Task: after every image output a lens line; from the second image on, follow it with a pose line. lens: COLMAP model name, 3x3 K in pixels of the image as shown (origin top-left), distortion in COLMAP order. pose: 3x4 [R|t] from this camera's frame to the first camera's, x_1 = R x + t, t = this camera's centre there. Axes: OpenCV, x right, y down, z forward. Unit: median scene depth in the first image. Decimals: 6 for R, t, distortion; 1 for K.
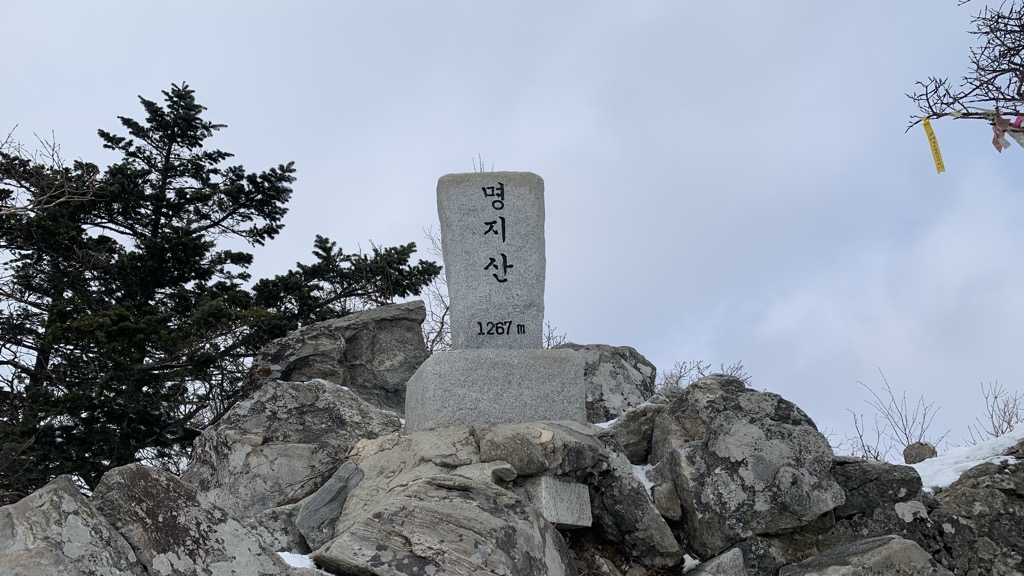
lens RADIAL K [[815.0, 0, 507.5], [0, 815.0, 266.0], [0, 0, 1]] dist [0.334530, 0.000326]
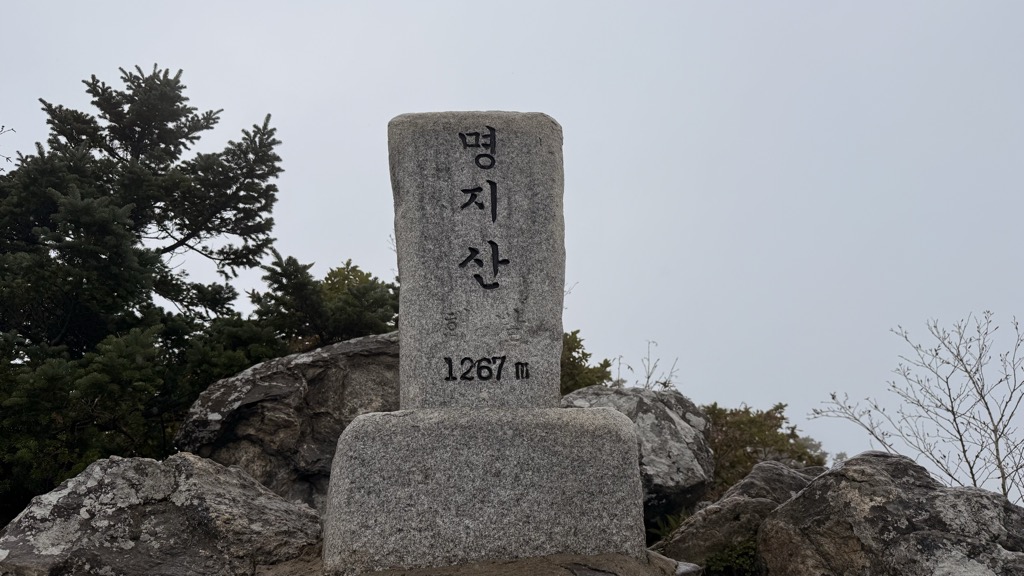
lens RADIAL K [[724.0, 0, 512.0], [0, 724.0, 288.0], [0, 0, 1]] dist [0.125085, -0.006605]
pose [[0.999684, -0.000922, -0.025119, 0.021460], [0.000200, 0.999586, -0.028768, 0.033304], [0.025135, 0.028754, 0.999270, 0.477250]]
